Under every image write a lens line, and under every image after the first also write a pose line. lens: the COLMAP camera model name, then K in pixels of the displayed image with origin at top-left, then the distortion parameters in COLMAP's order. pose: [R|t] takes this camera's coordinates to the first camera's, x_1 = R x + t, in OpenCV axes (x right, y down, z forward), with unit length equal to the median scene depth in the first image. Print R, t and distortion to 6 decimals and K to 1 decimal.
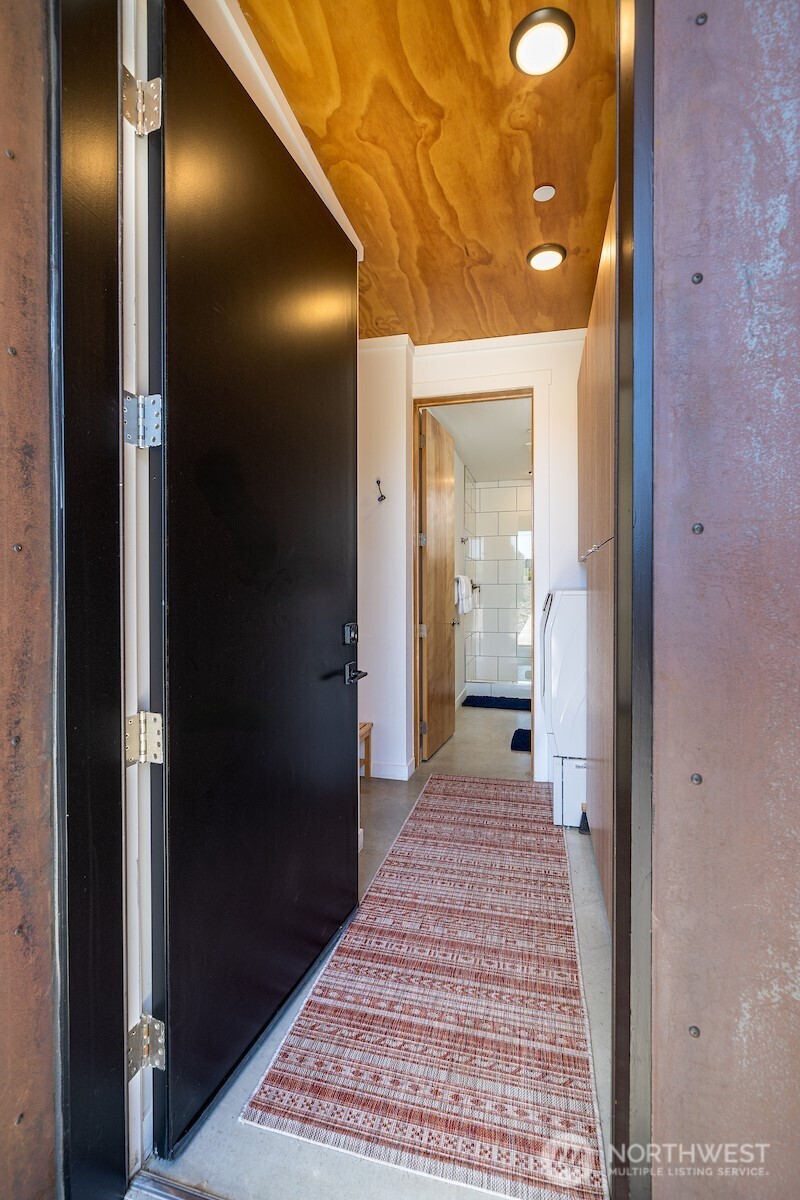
lens RADIAL K [[507.6, 0, 399.1], [0, 507.6, 597.6], [0, 0, 1]] dist [0.000141, -0.000025]
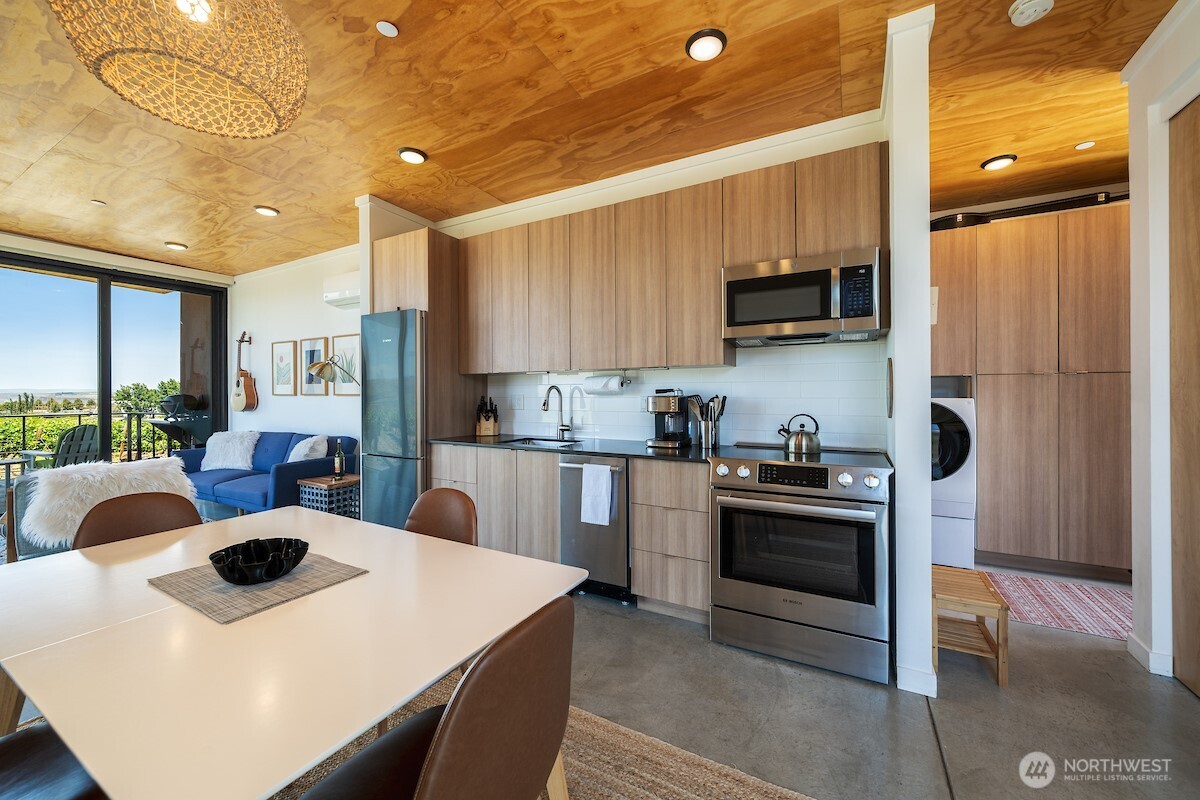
lens RADIAL K [[454.7, 0, 597.8], [0, 454.7, 392.4], [0, 0, 1]] dist [-0.001204, -0.000530]
pose [[0.244613, 0.004769, 0.969609, -1.684017], [0.014703, 0.999855, -0.008627, -0.051806], [-0.969509, 0.016366, 0.244508, 2.493465]]
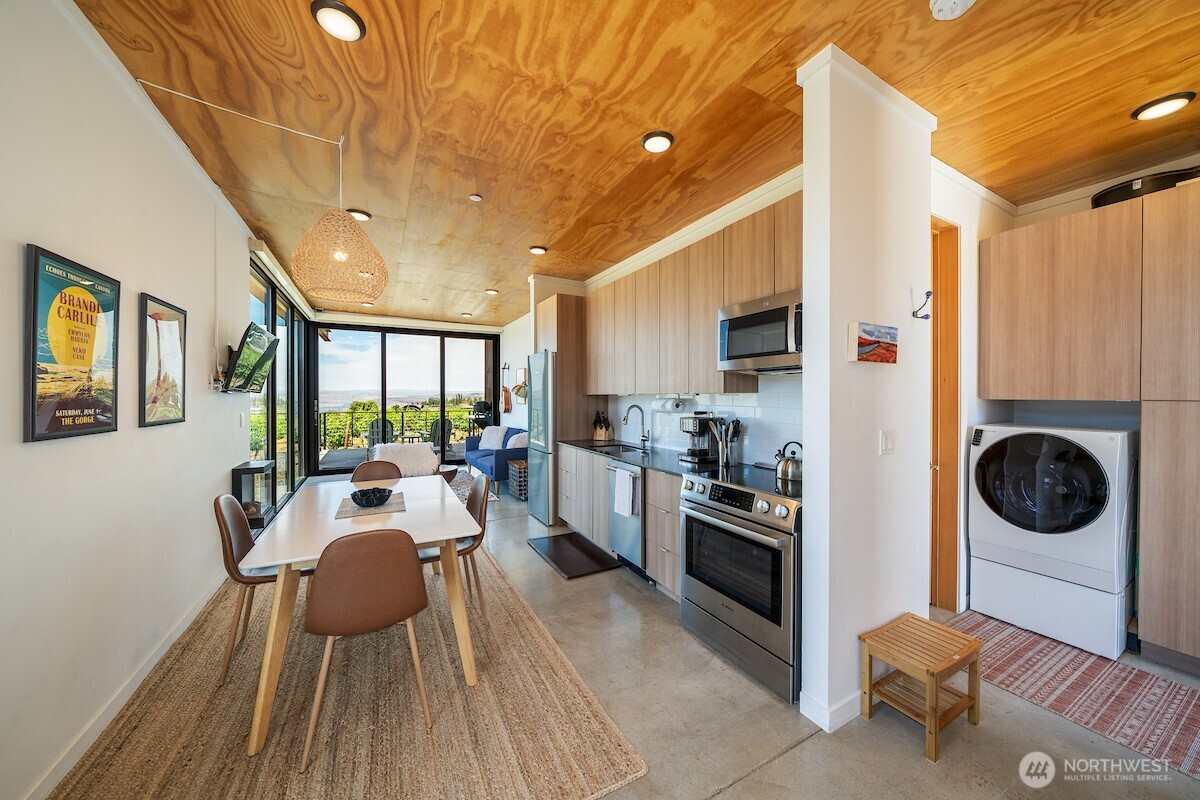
lens RADIAL K [[413.0, 0, 603.7], [0, 413.0, 397.4], [0, 0, 1]] dist [-0.001842, -0.000152]
pose [[0.727260, 0.002051, 0.686359, -1.515885], [0.003883, 0.999967, -0.007103, -0.124346], [-0.686351, 0.007831, 0.727228, 1.646040]]
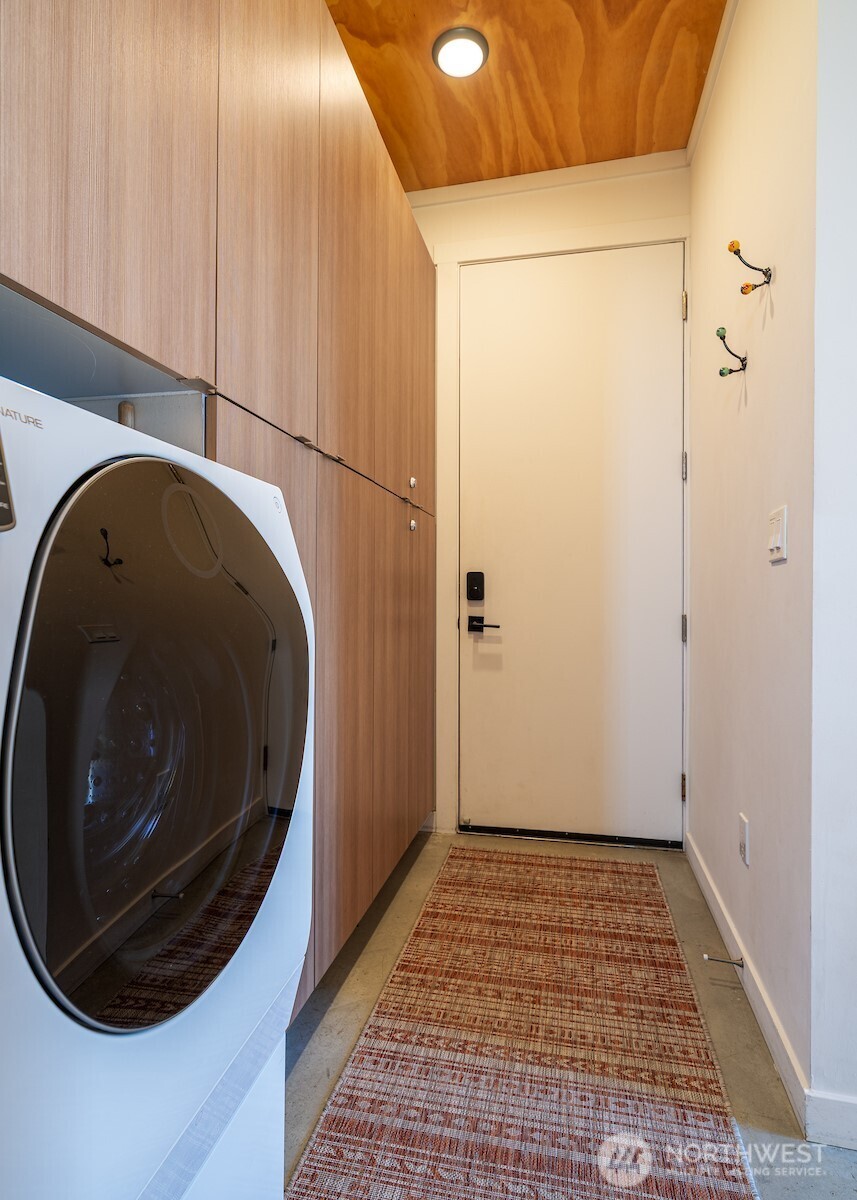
lens RADIAL K [[633.7, 0, 428.4], [0, 633.7, 594.2], [0, 0, 1]] dist [-0.001896, -0.000159]
pose [[-0.999235, 0.001536, -0.039081, 0.346593], [0.000919, 0.999875, 0.015801, 0.066656], [0.039101, 0.015753, -0.999111, 2.046954]]
